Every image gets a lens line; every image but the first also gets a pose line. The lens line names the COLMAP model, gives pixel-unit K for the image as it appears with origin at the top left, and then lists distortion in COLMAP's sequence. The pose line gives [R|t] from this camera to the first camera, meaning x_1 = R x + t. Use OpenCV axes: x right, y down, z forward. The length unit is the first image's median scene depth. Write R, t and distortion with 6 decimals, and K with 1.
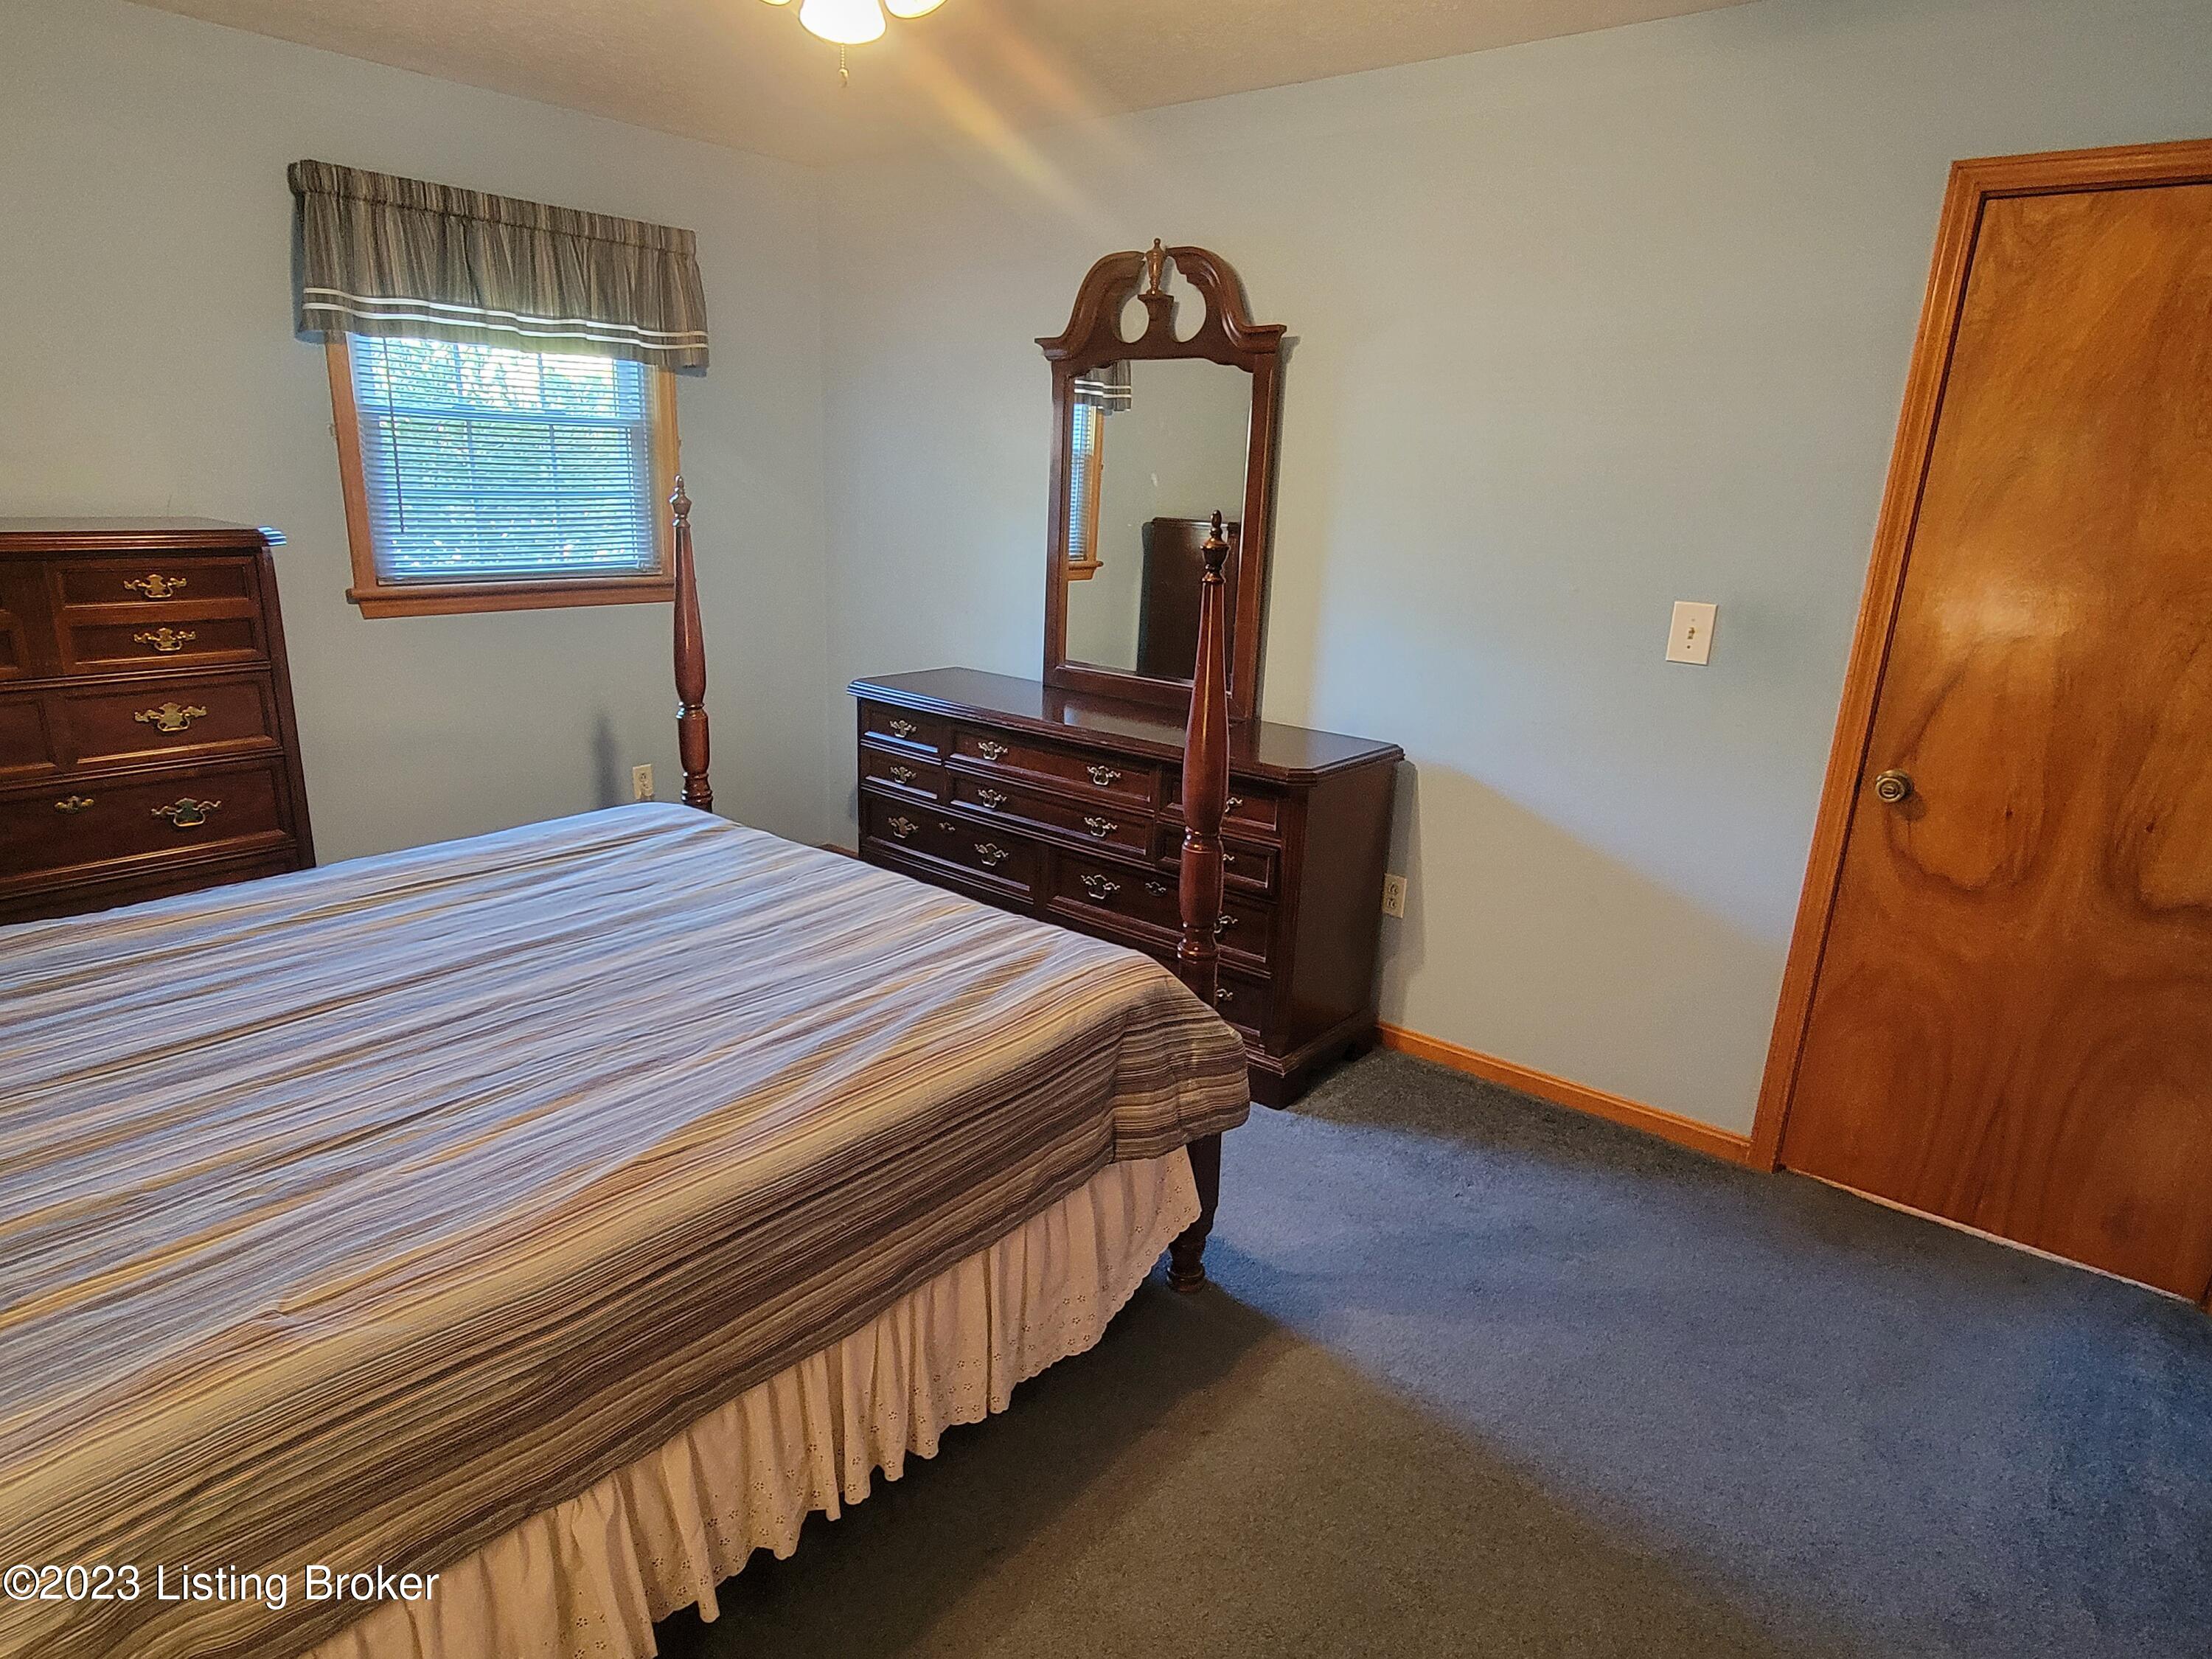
lens RADIAL K [[1277.8, 0, 1106.0], [0, 1277.8, 829.5], [0, 0, 1]] dist [-0.001620, -0.000640]
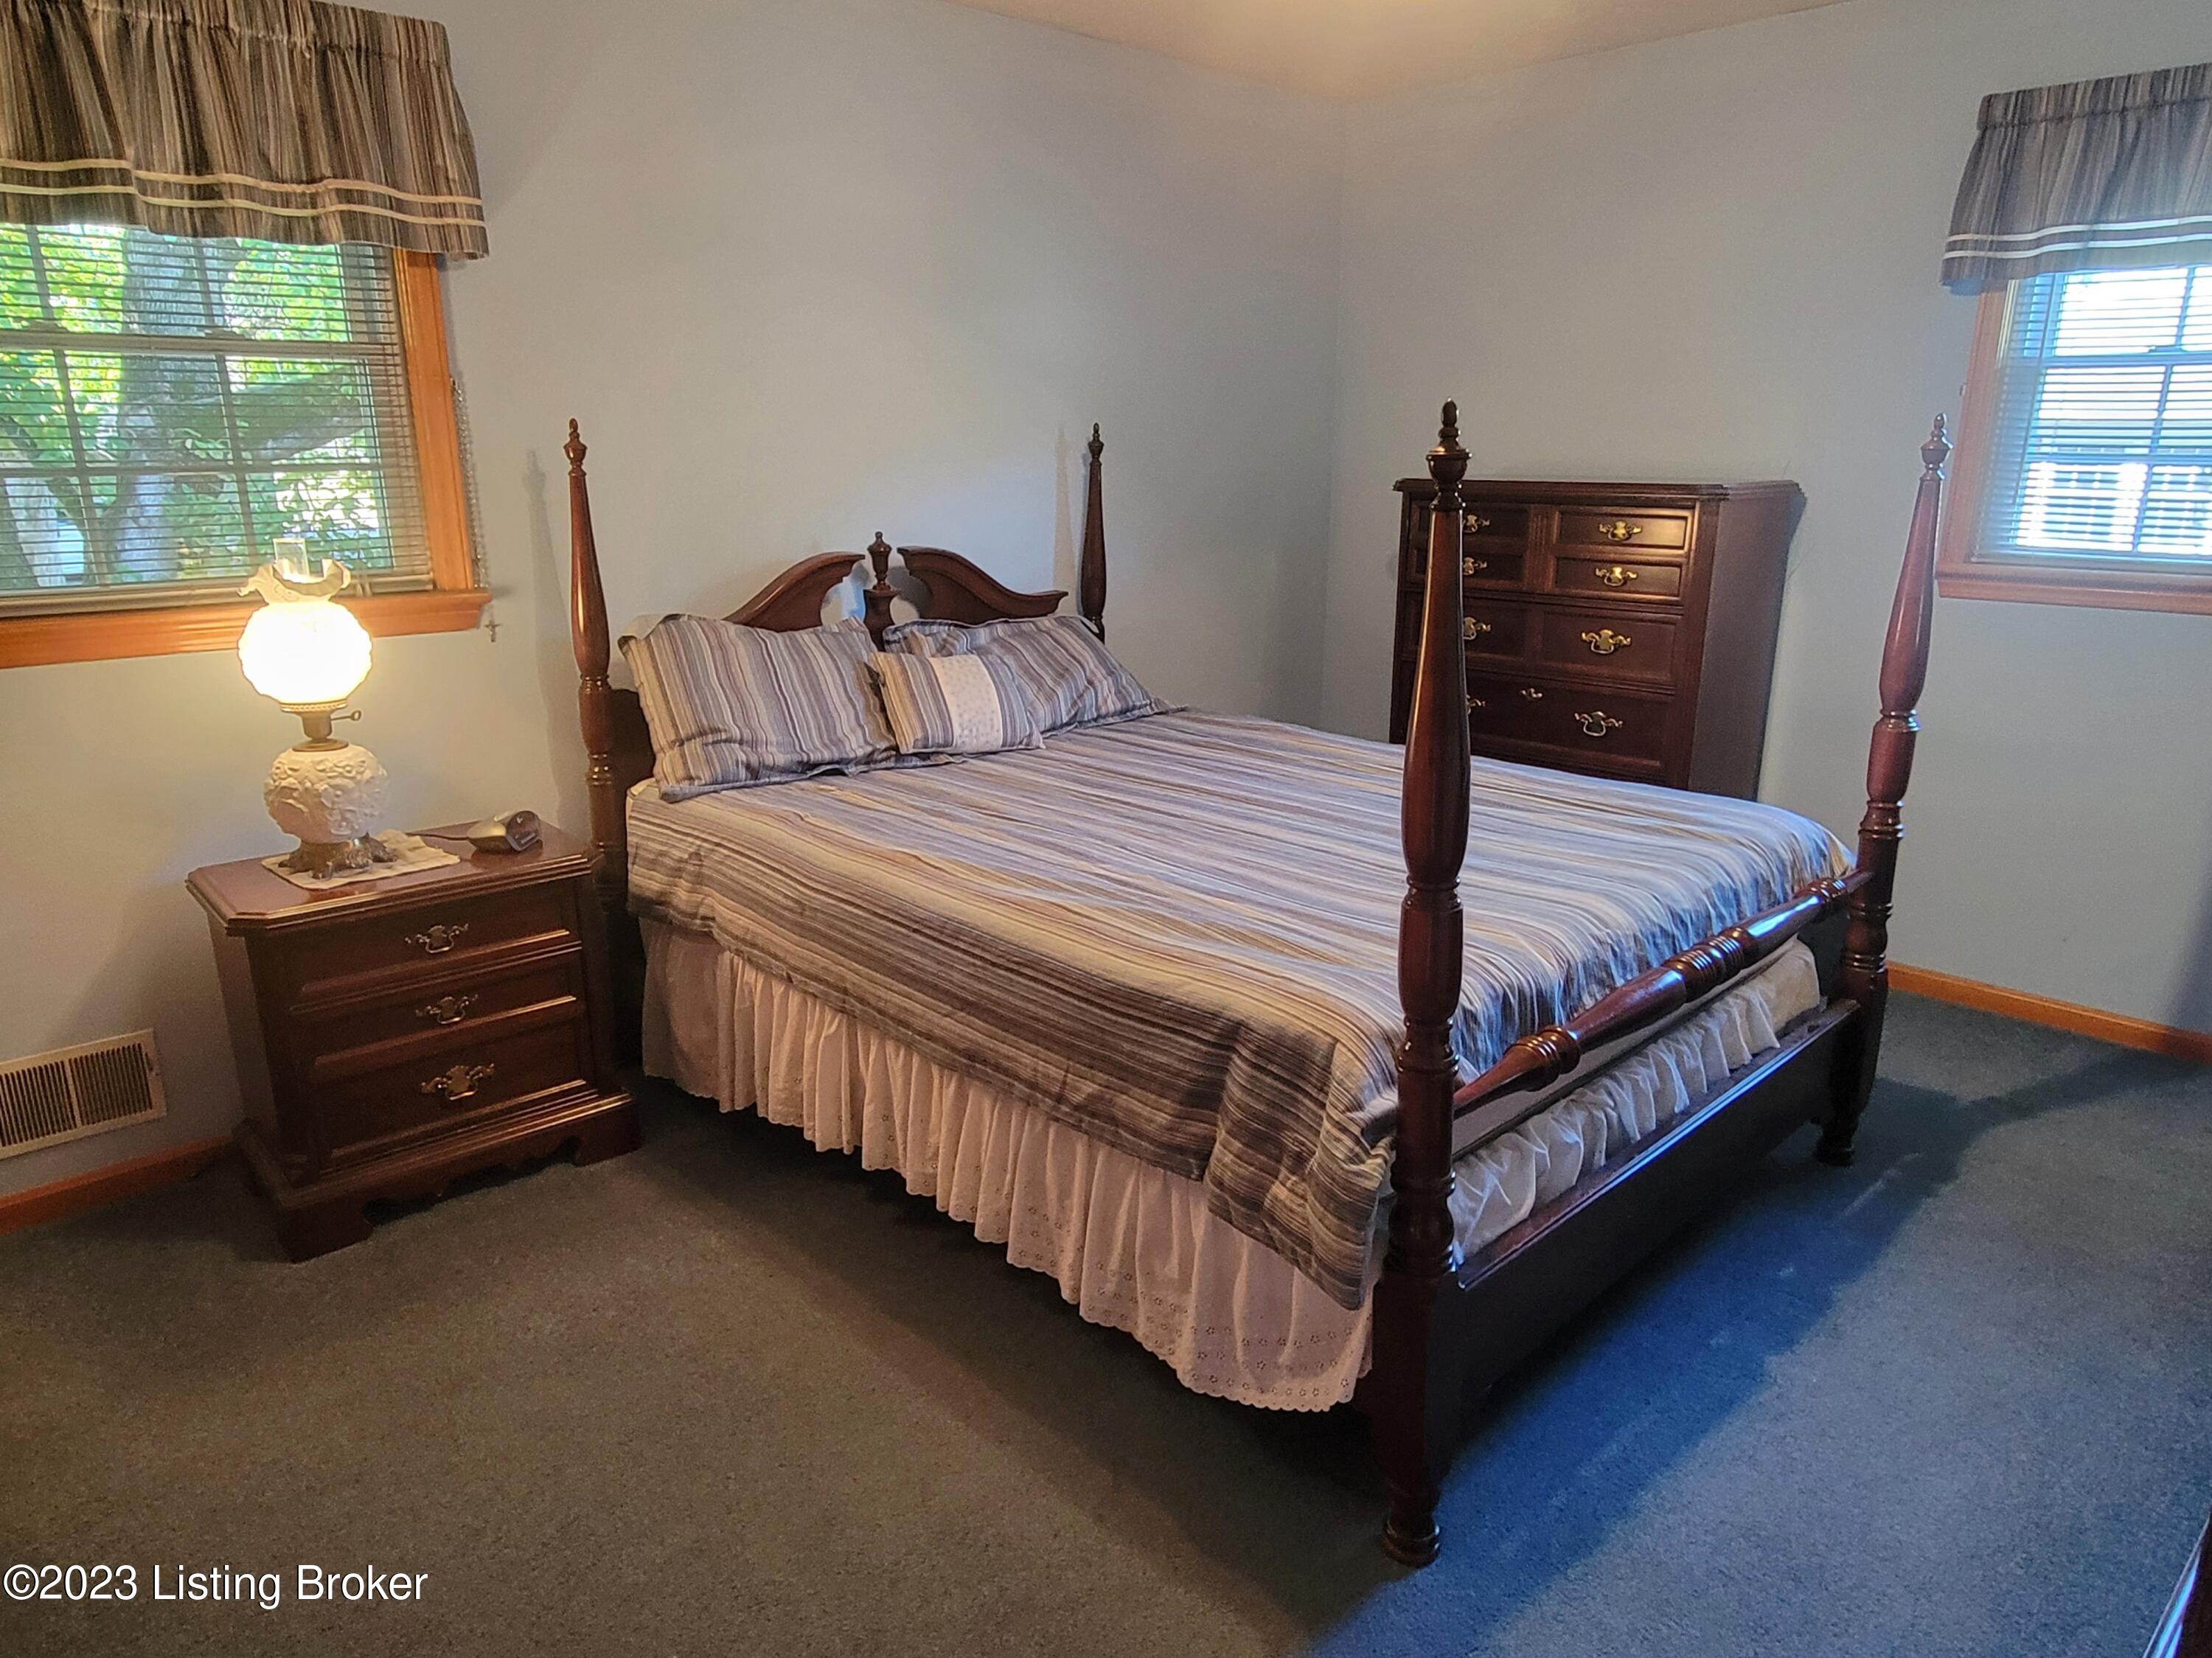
lens RADIAL K [[1406.6, 0, 1106.0], [0, 1406.6, 829.0], [0, 0, 1]] dist [-0.000522, -0.000958]
pose [[-0.107894, 0.228693, -0.967501, 0.915940], [-0.273436, 0.928822, 0.250043, -0.184816], [0.955820, 0.291528, -0.037681, 0.969385]]
